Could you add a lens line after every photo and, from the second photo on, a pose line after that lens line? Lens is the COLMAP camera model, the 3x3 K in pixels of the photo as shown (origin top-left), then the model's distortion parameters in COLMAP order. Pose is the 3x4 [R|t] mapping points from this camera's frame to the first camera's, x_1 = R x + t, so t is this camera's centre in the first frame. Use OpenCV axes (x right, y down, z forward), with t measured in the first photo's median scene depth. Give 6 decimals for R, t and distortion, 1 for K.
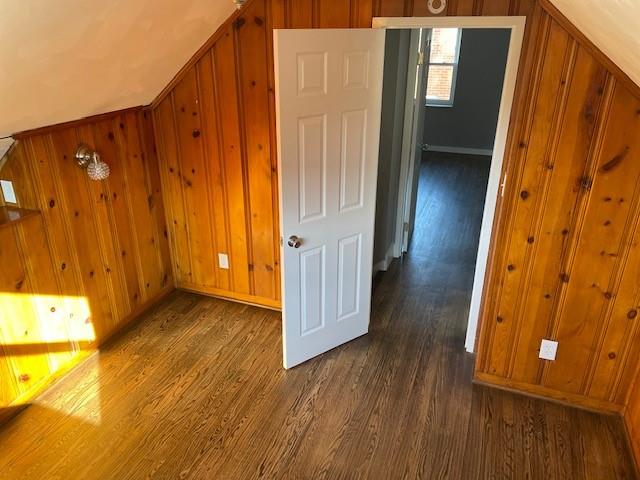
lens RADIAL K [[483.0, 0, 320.0], [0, 483.0, 240.0], [0, 0, 1]] dist [0.107306, -0.132694]
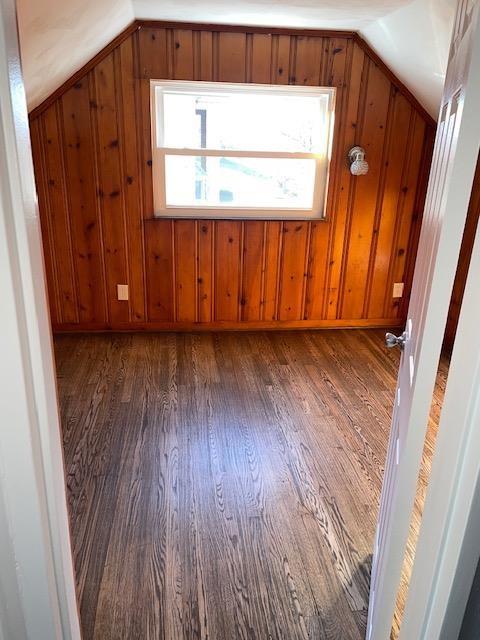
lens RADIAL K [[483.0, 0, 240.0], [0, 483.0, 320.0], [0, 0, 1]] dist [0.107306, -0.132694]
pose [[-0.887802, 0.130029, -0.441476, 0.375446], [-0.212553, 0.734978, 0.643916, -0.332297], [0.408203, 0.665507, -0.624877, 1.222139]]
